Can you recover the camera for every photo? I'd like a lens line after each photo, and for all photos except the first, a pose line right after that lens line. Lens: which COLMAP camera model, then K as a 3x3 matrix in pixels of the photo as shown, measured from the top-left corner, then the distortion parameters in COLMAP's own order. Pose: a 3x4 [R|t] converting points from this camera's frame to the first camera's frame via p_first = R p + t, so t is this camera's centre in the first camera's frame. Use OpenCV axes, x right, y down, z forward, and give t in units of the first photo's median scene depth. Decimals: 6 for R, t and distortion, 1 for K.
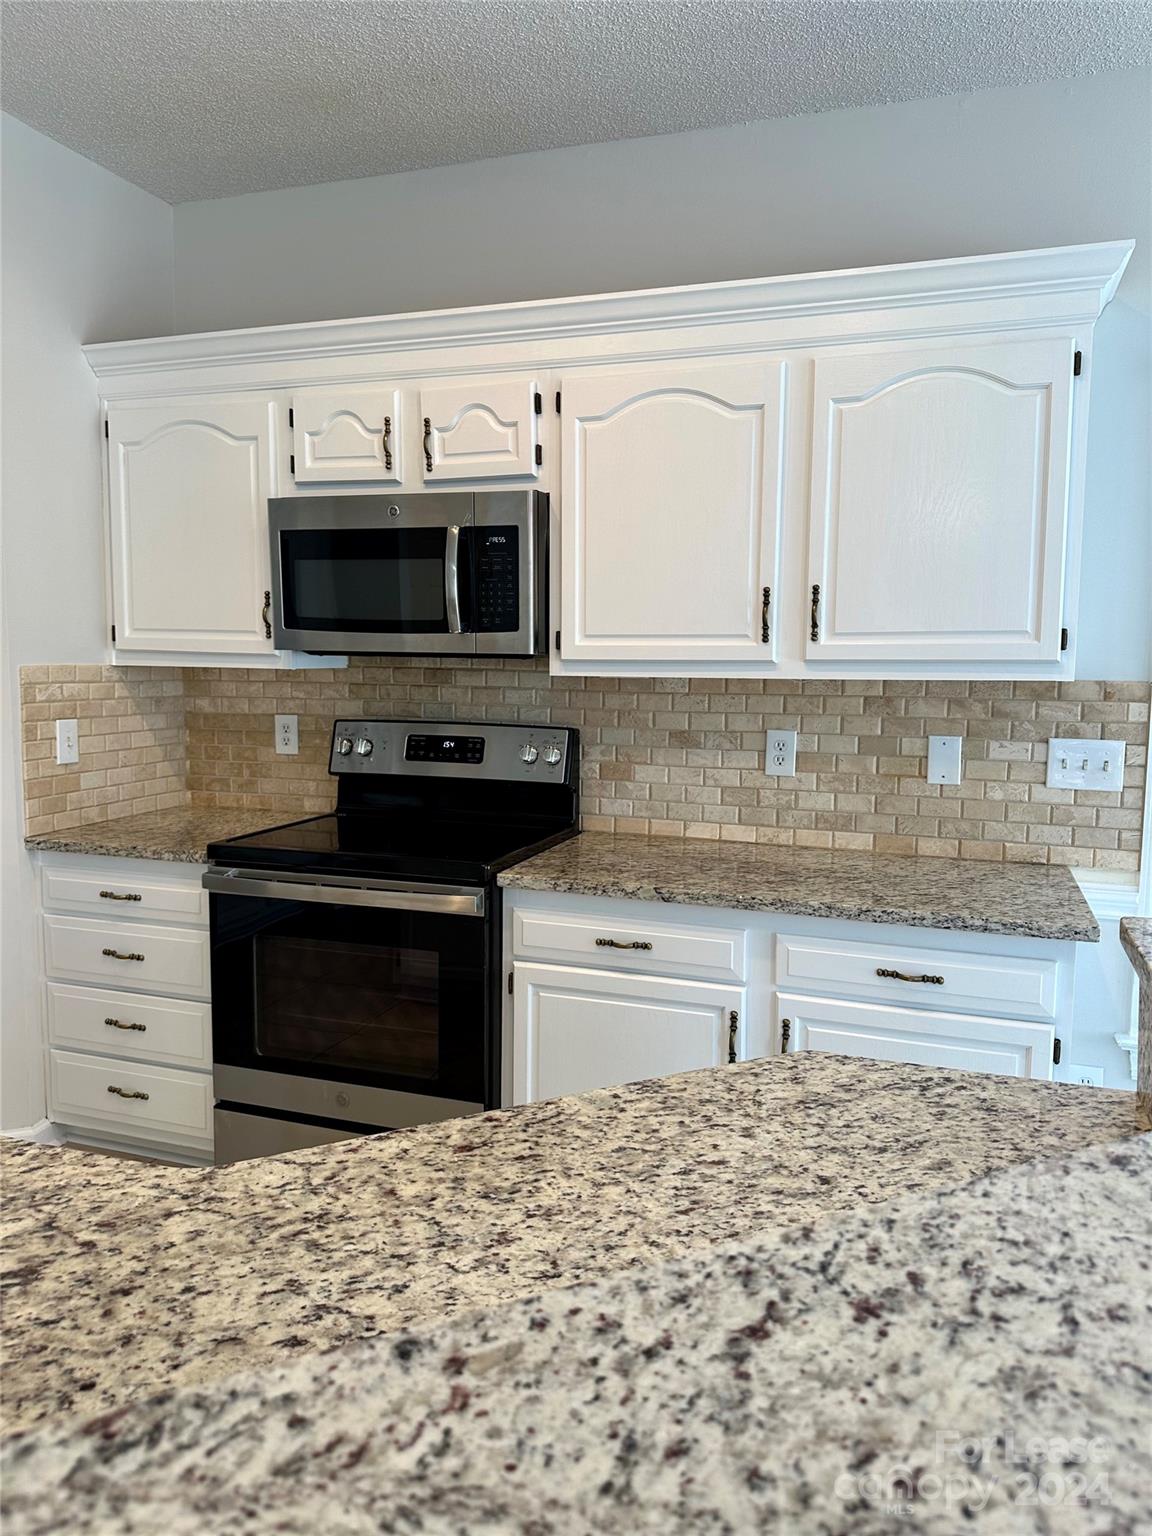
lens RADIAL K [[1089.4, 0, 591.2], [0, 1089.4, 767.6], [0, 0, 1]] dist [0.040382, -0.038083]
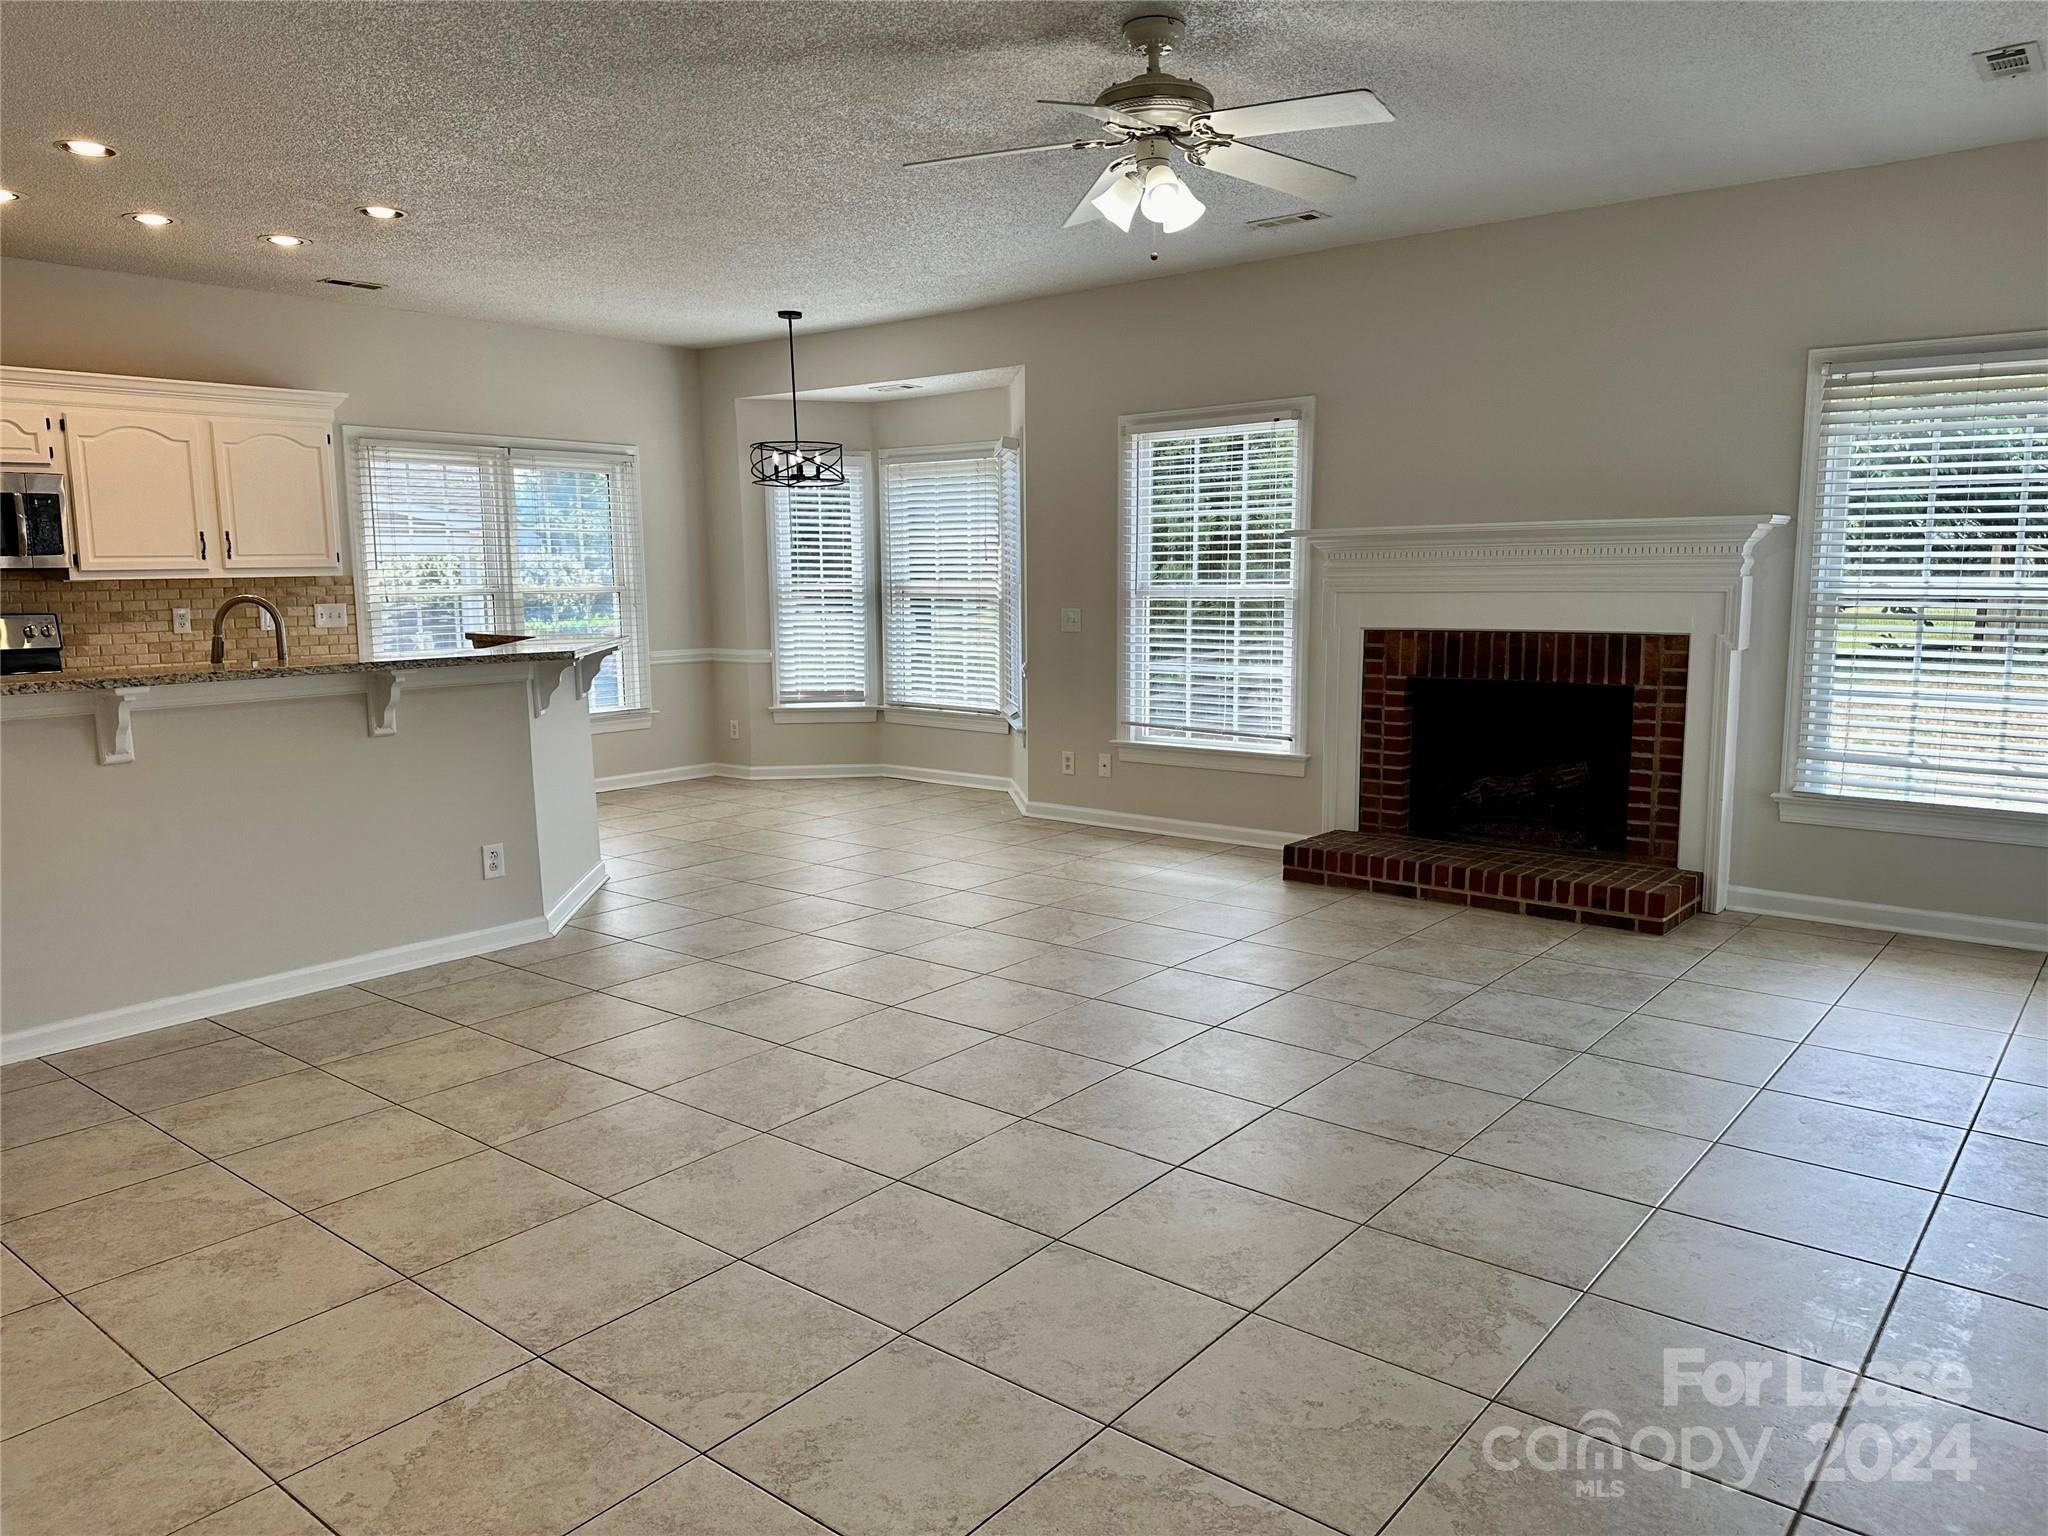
lens RADIAL K [[1452.5, 0, 1033.1], [0, 1452.5, 796.8], [0, 0, 1]] dist [0.040382, -0.038083]
pose [[0.335293, -0.164167, 0.927700, -1.780747], [0.107760, 0.984921, 0.135346, 0.105527], [-0.935931, 0.054588, 0.347928, -1.247482]]
